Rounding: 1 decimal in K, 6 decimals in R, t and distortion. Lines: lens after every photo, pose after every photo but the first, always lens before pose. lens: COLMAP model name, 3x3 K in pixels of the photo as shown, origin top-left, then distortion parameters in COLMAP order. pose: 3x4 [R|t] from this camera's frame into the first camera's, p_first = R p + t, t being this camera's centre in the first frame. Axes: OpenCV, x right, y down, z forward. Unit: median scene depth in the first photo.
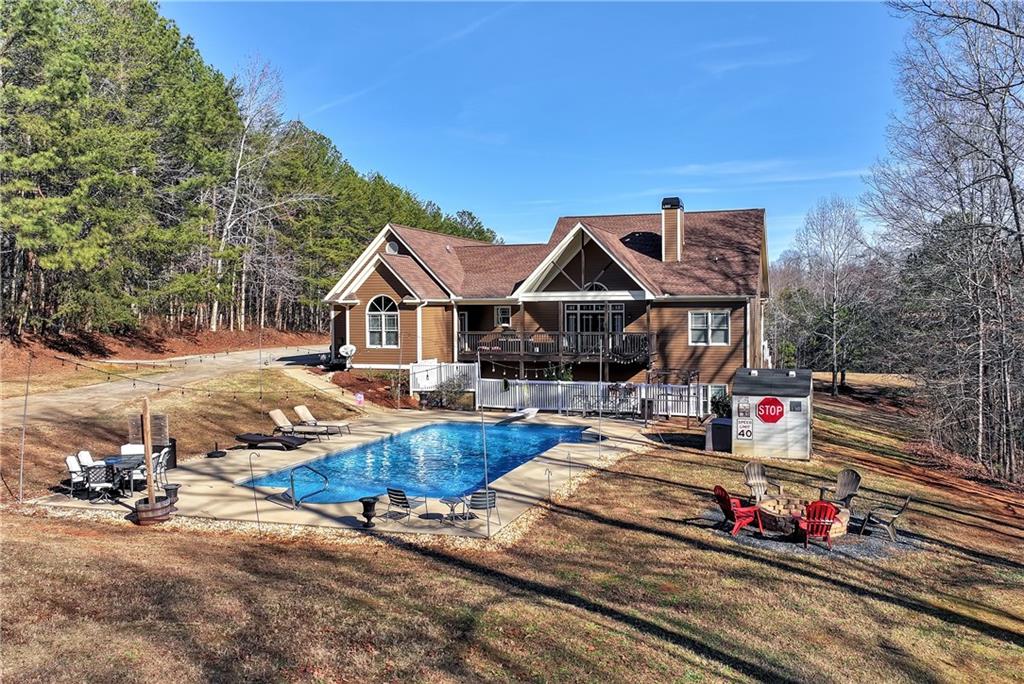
lens RADIAL K [[897.8, 0, 555.4], [0, 897.8, 338.5], [0, 0, 1]] dist [0.018210, 0.000895]
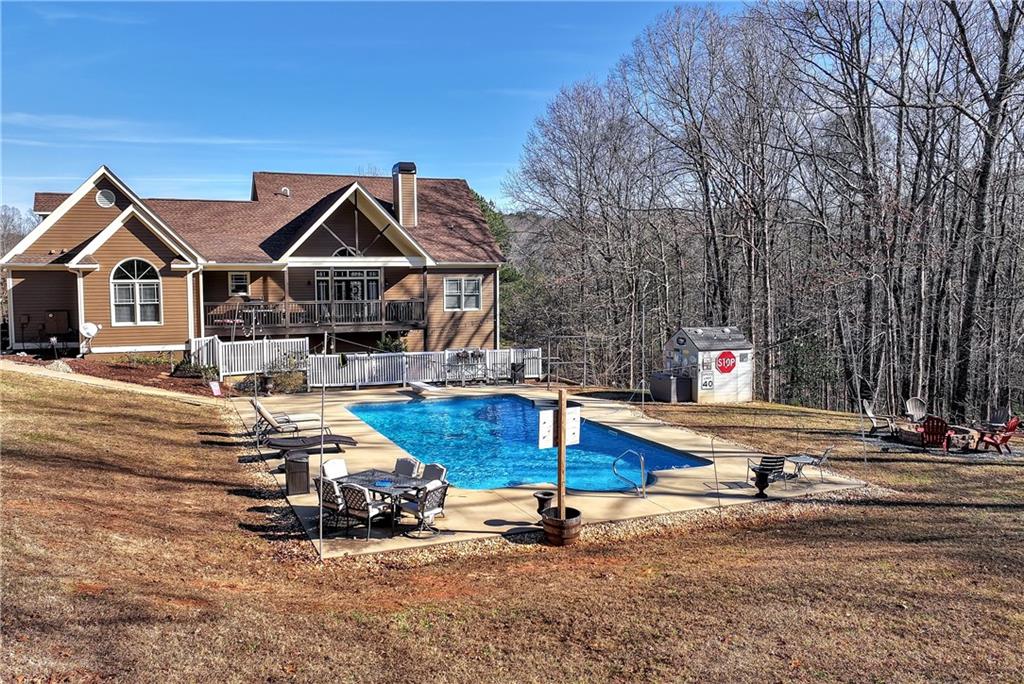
lens RADIAL K [[880.8, 0, 531.9], [0, 880.8, 339.3], [0, 0, 1]] dist [-0.006097, -0.008200]
pose [[0.750023, -0.048621, 0.659622, -0.442261], [0.021928, 0.998574, 0.048672, -0.007183], [-0.661048, -0.022041, 0.750020, 0.191066]]
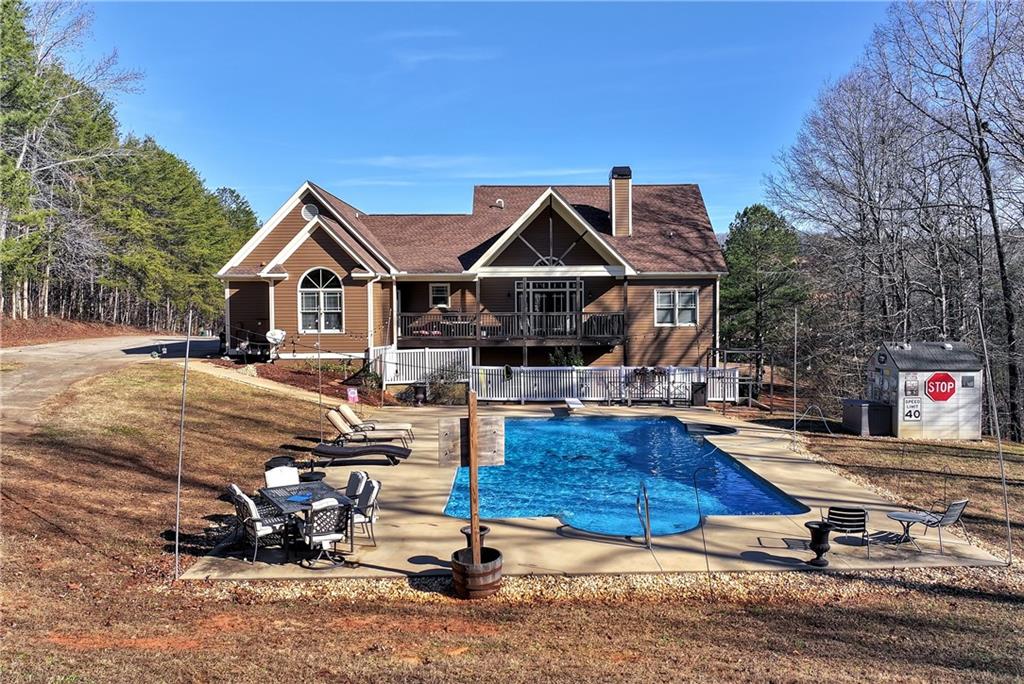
lens RADIAL K [[880.8, 0, 531.9], [0, 880.8, 339.3], [0, 0, 1]] dist [-0.006097, -0.008200]
pose [[0.944195, -0.014566, 0.329064, -0.273889], [0.012472, 0.999886, 0.008473, 0.011952], [-0.329150, -0.003896, 0.944270, 0.188179]]
